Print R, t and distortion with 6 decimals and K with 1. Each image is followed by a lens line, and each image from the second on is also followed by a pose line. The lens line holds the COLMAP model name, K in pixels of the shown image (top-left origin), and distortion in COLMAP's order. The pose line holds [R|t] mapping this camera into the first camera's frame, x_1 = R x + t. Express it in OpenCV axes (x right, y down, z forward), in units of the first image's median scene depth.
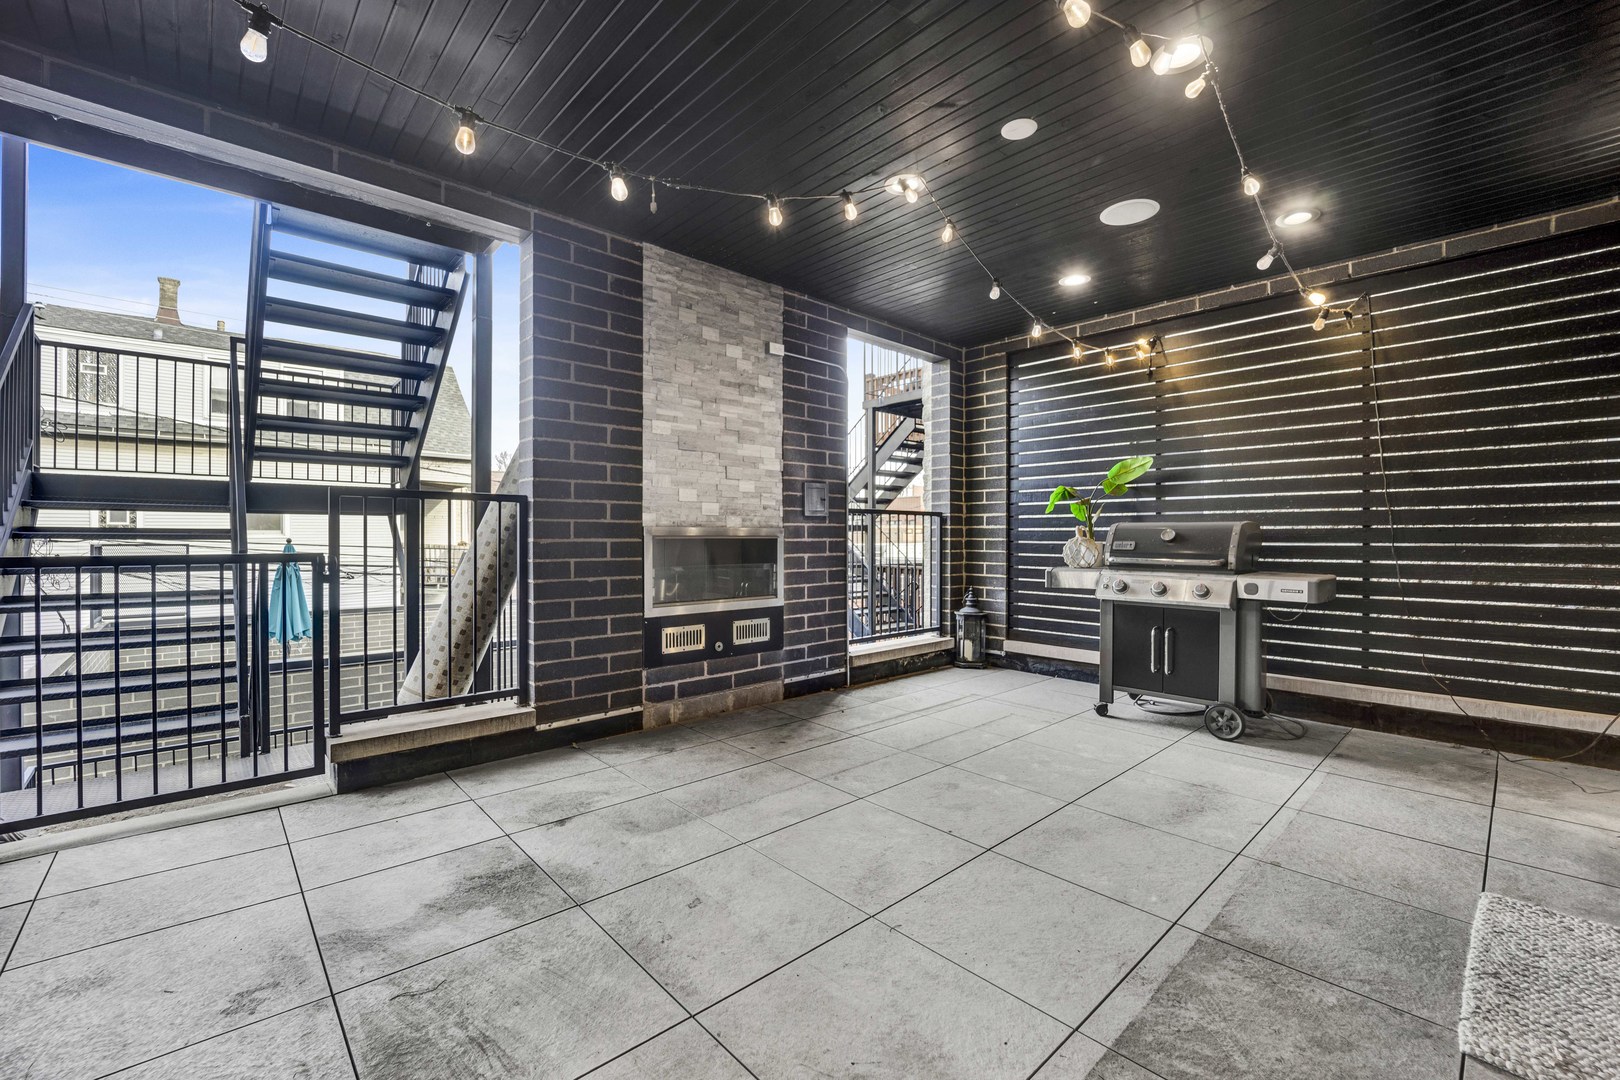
lens RADIAL K [[772.1, 0, 796.7], [0, 772.1, 540.6], [0, 0, 1]] dist [-0.031009, -0.000276]
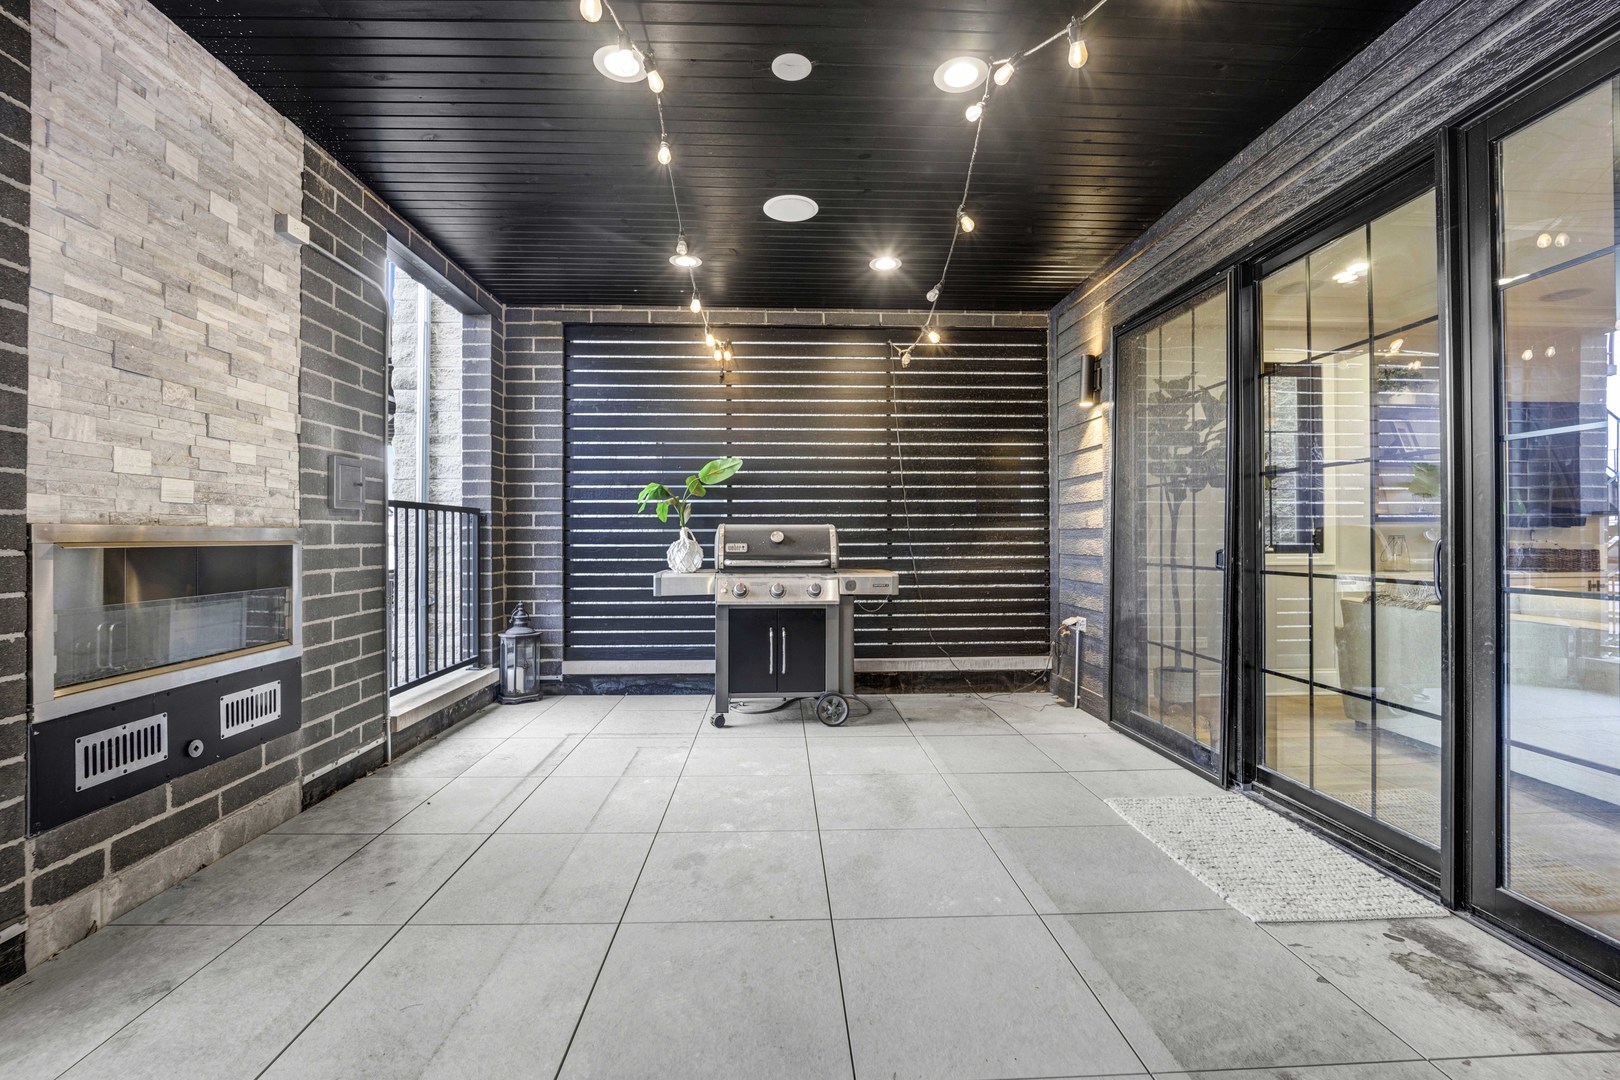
lens RADIAL K [[734.5, 0, 909.9], [0, 734.5, 530.7], [0, 0, 1]] dist [-0.013252, -0.000578]
pose [[0.578728, 0.003251, 0.815514, -0.213280], [0.008374, 0.999916, -0.009930, -0.004494], [-0.815477, 0.012576, 0.578652, 0.289412]]
